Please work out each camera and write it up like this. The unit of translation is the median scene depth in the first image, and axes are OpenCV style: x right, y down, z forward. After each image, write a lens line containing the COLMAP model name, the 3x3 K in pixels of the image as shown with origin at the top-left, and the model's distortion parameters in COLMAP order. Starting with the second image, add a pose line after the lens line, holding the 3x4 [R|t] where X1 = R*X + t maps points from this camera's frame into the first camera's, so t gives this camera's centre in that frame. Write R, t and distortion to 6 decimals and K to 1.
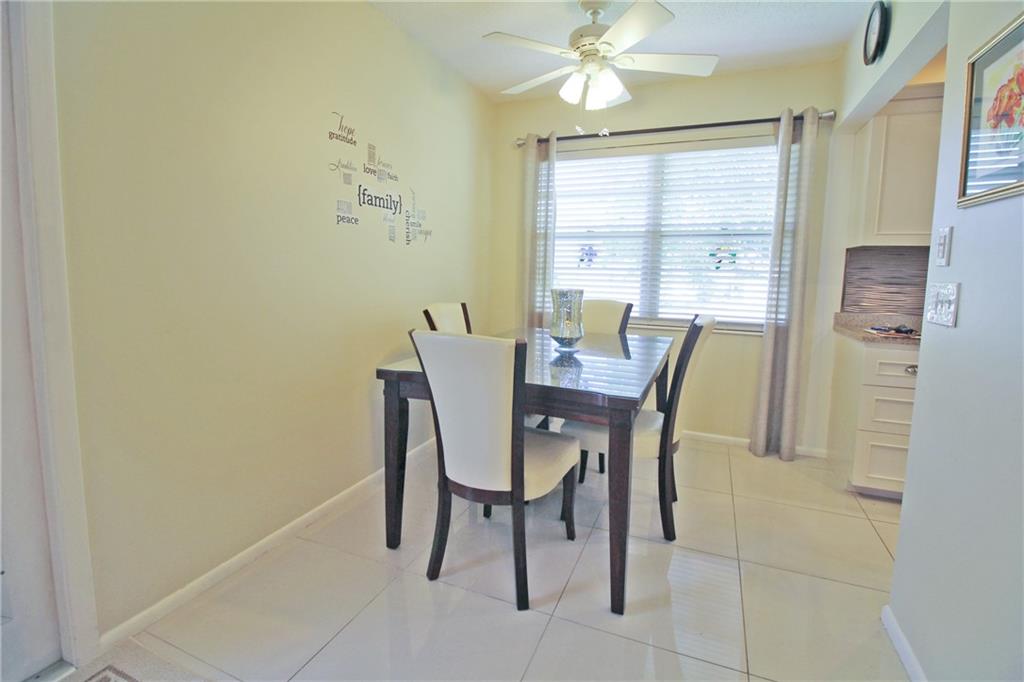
lens RADIAL K [[473.9, 0, 512.8], [0, 473.9, 317.9], [0, 0, 1]] dist [-0.000536, -0.012316]
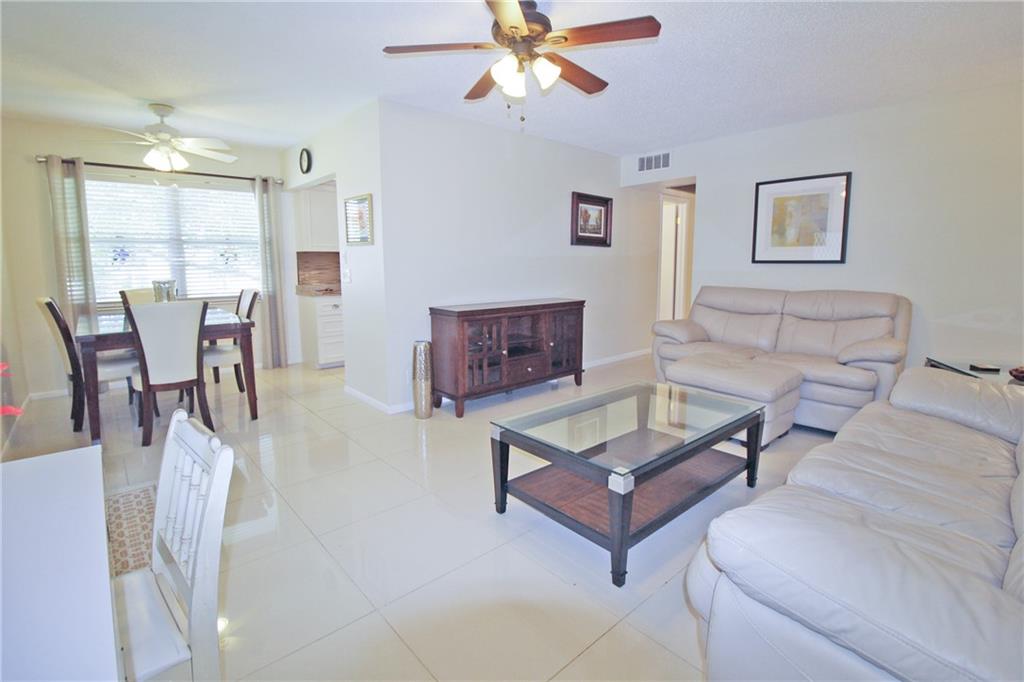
lens RADIAL K [[473.9, 0, 512.8], [0, 473.9, 317.9], [0, 0, 1]] dist [-0.000536, -0.012316]
pose [[0.435293, -0.126675, 0.891333, -0.656983], [0.099309, 0.990766, 0.092307, 0.028714], [-0.894795, 0.048336, 0.443853, -0.625028]]
